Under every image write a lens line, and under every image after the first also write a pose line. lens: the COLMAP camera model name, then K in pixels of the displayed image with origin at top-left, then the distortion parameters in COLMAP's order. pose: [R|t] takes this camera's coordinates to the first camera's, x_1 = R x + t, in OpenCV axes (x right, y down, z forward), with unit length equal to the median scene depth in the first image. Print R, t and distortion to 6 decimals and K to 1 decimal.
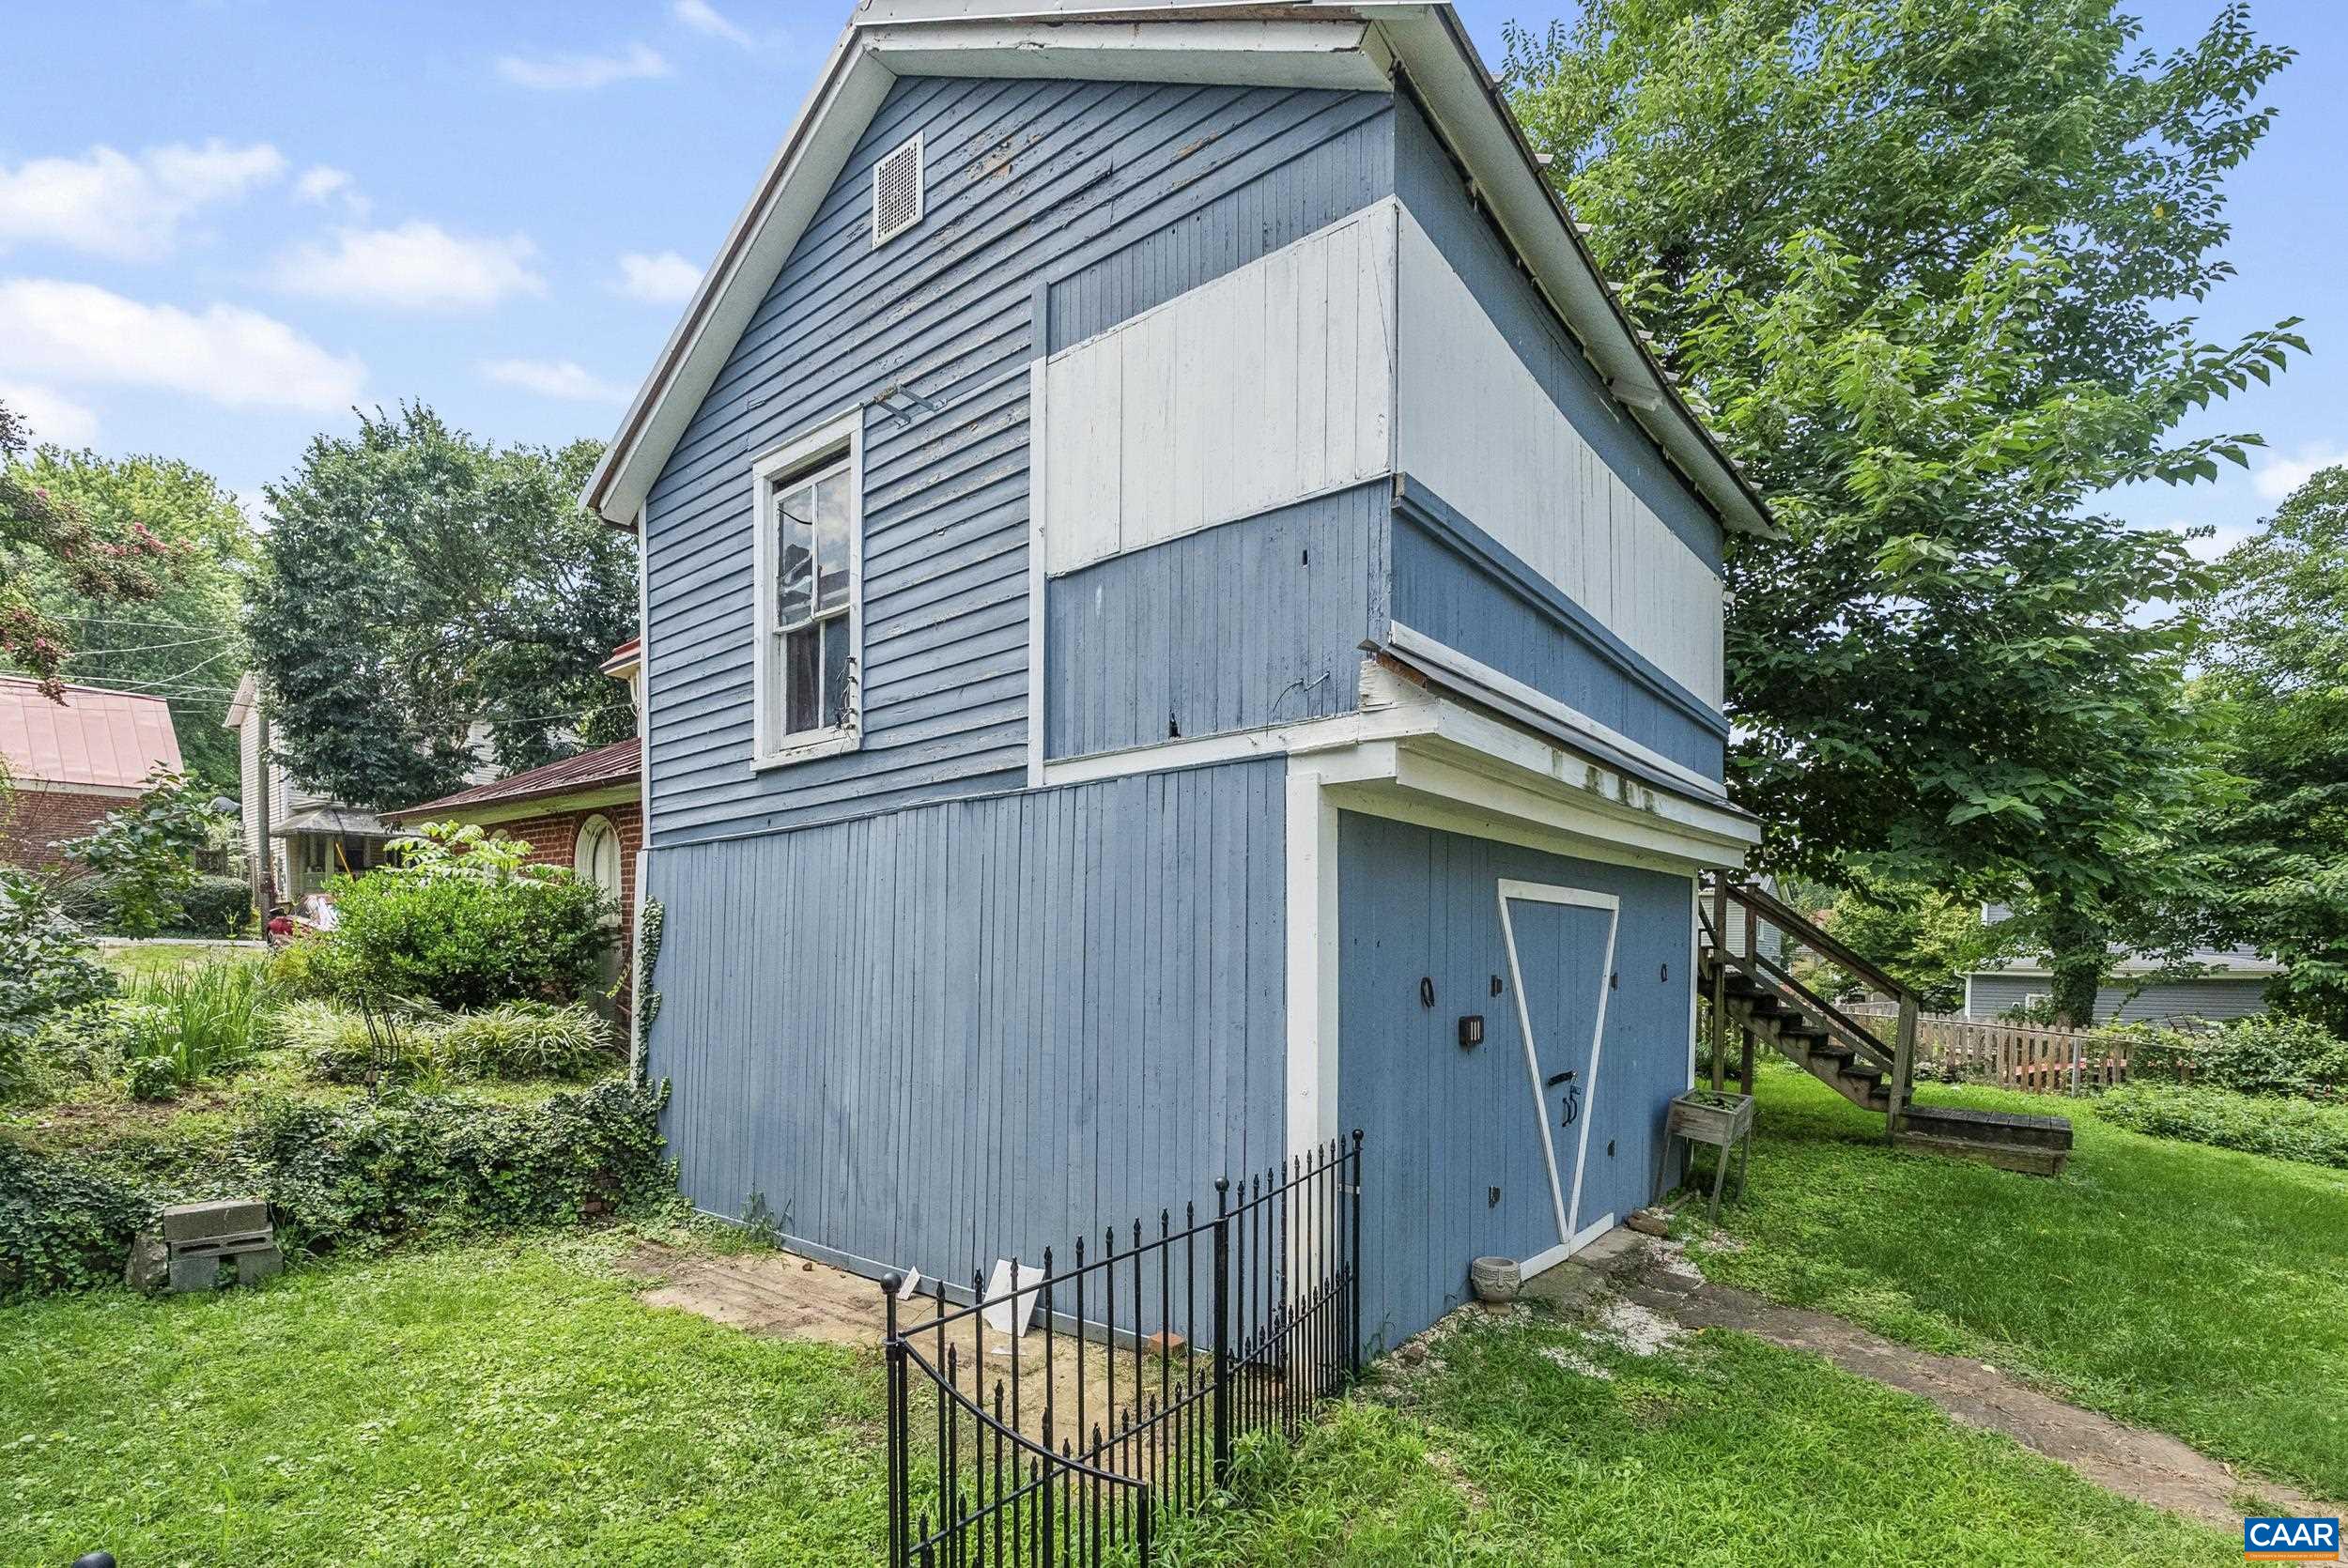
lens RADIAL K [[1089.3, 0, 1196.1], [0, 1089.3, 978.3], [0, 0, 1]] dist [-0.002235, 0.000064]
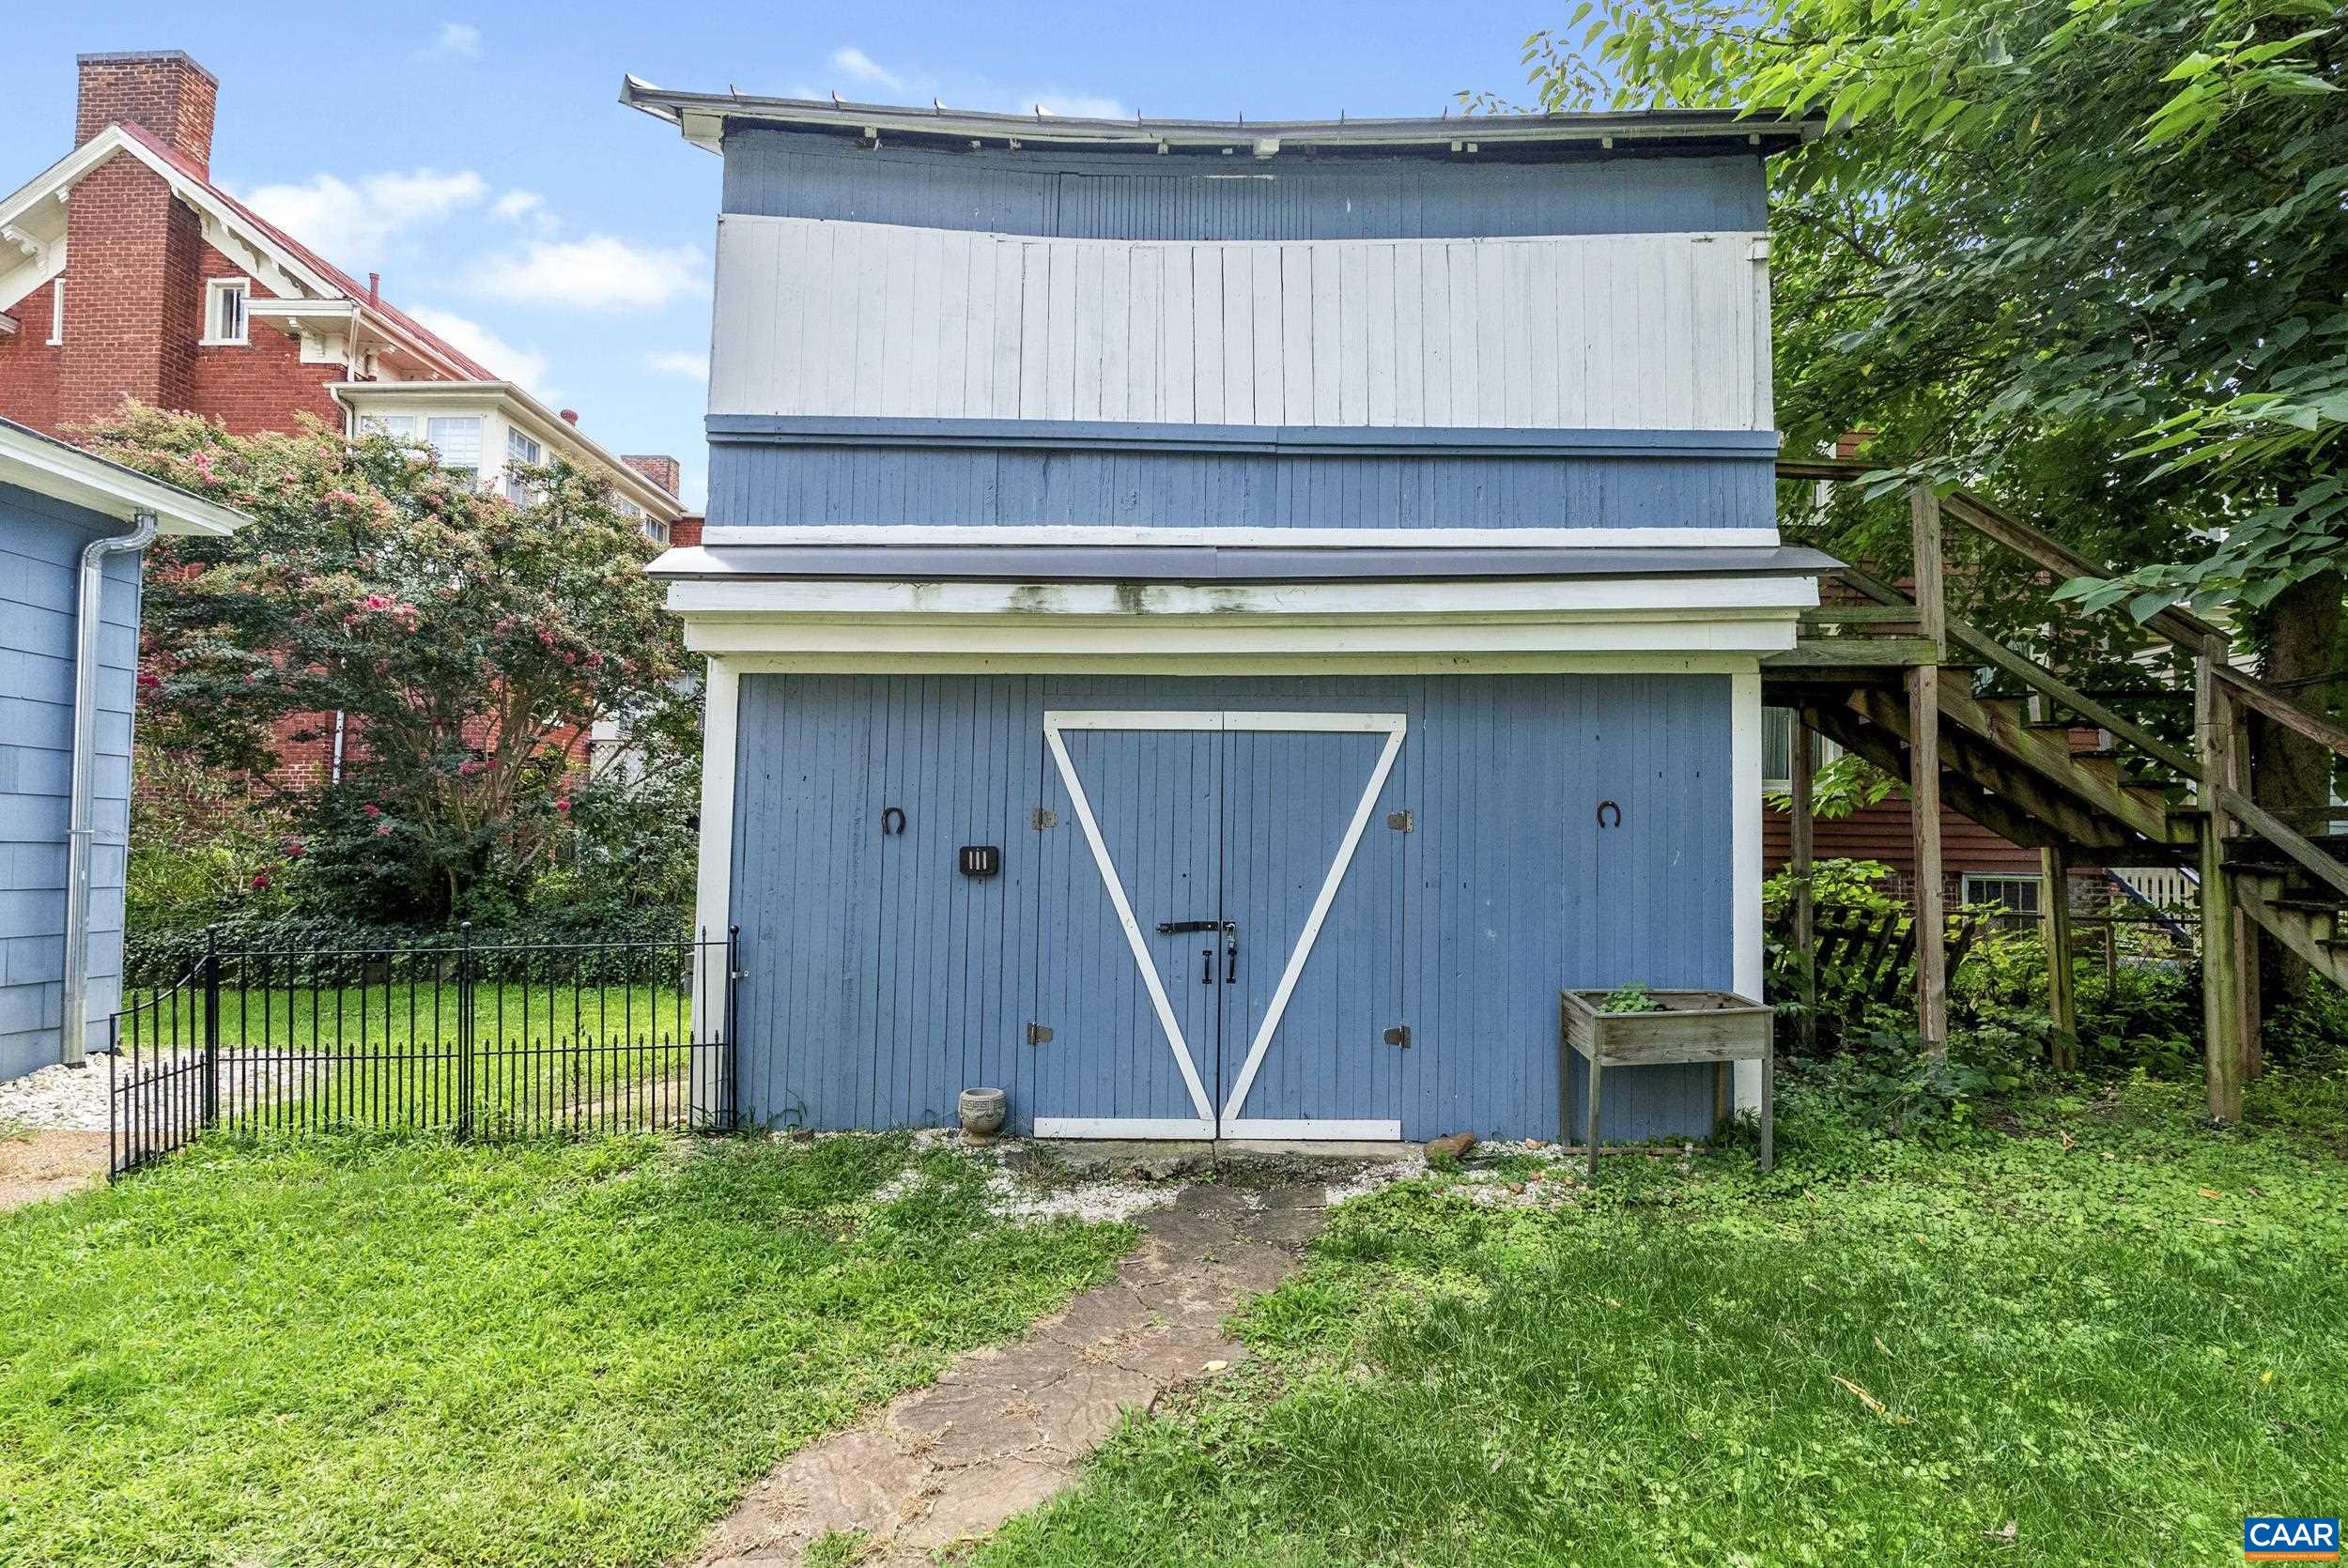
lens RADIAL K [[1043.9, 0, 1196.4], [0, 1043.9, 807.3], [0, 0, 1]] dist [-0.006983, 0.000602]
pose [[0.615904, -0.039760, -0.786817, 1.030558], [-0.020236, 0.997598, -0.066252, 0.052380], [0.787561, 0.056727, 0.613620, 0.488573]]
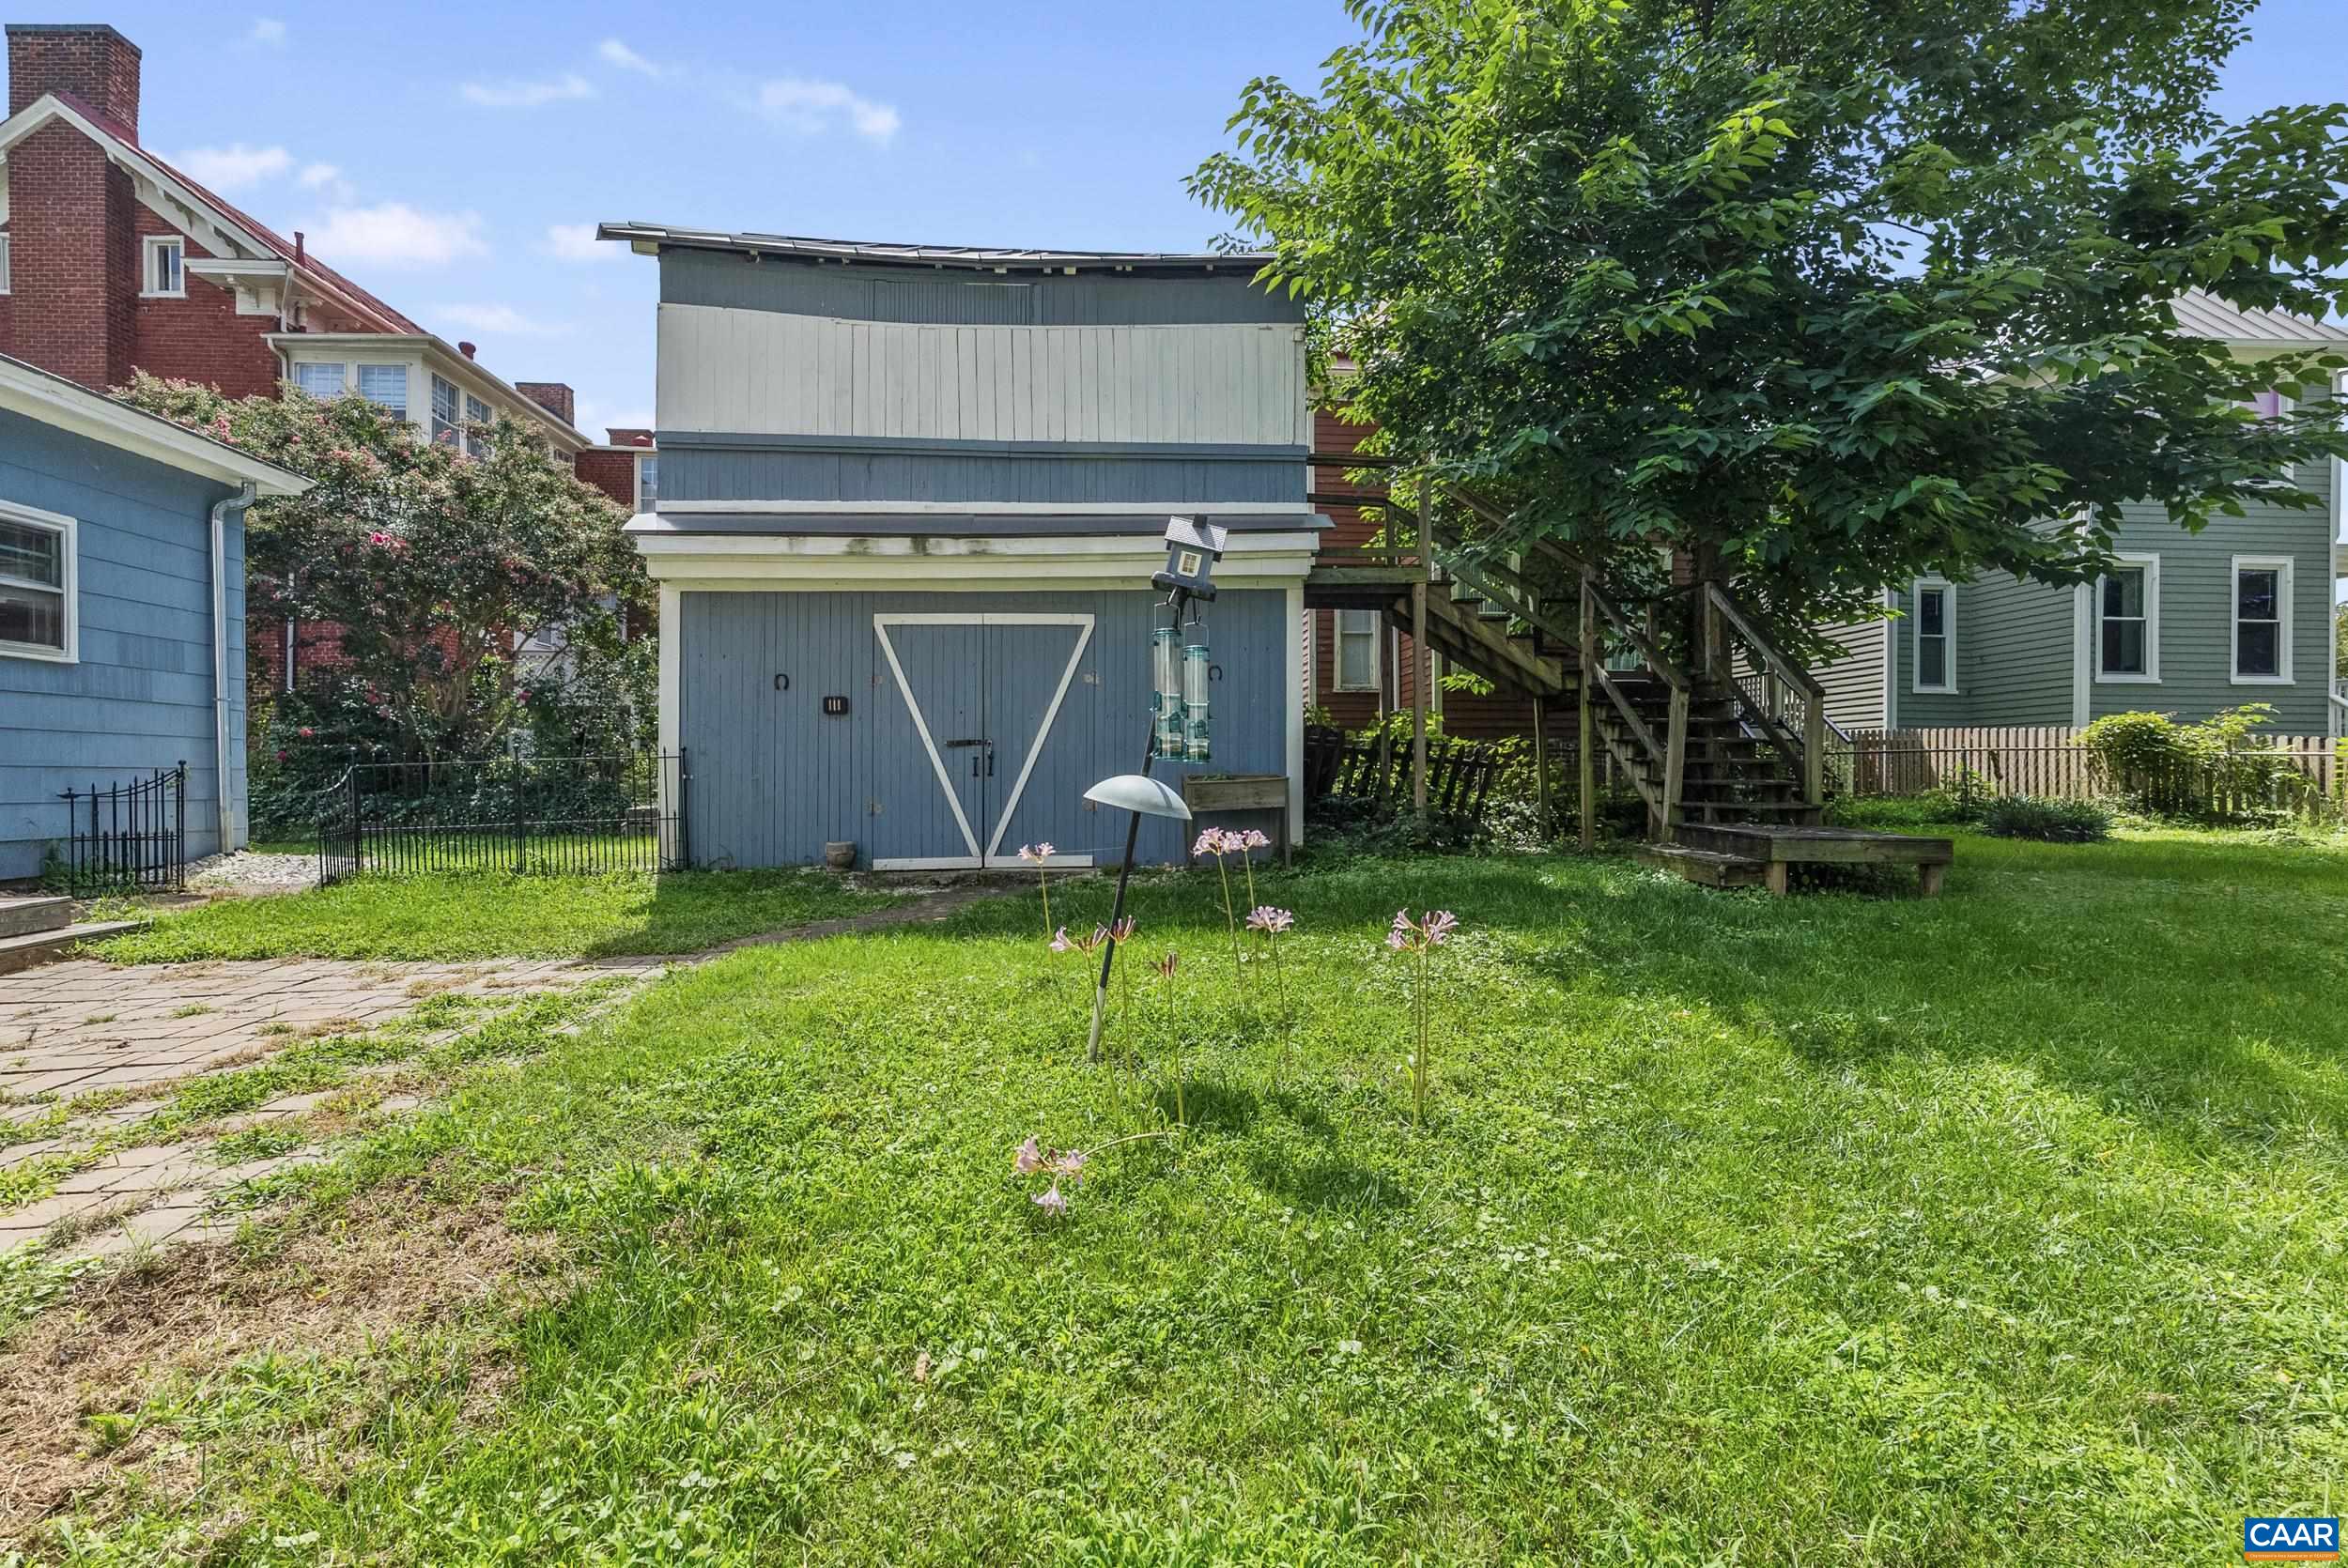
lens RADIAL K [[1043.9, 0, 1183.0], [0, 1043.9, 770.2], [0, 0, 1]] dist [-0.006983, 0.000602]
pose [[0.671312, -0.016032, -0.741001, 1.616366], [-0.002559, 0.999710, -0.023948, 0.165958], [0.741170, 0.017973, 0.671077, 0.275546]]
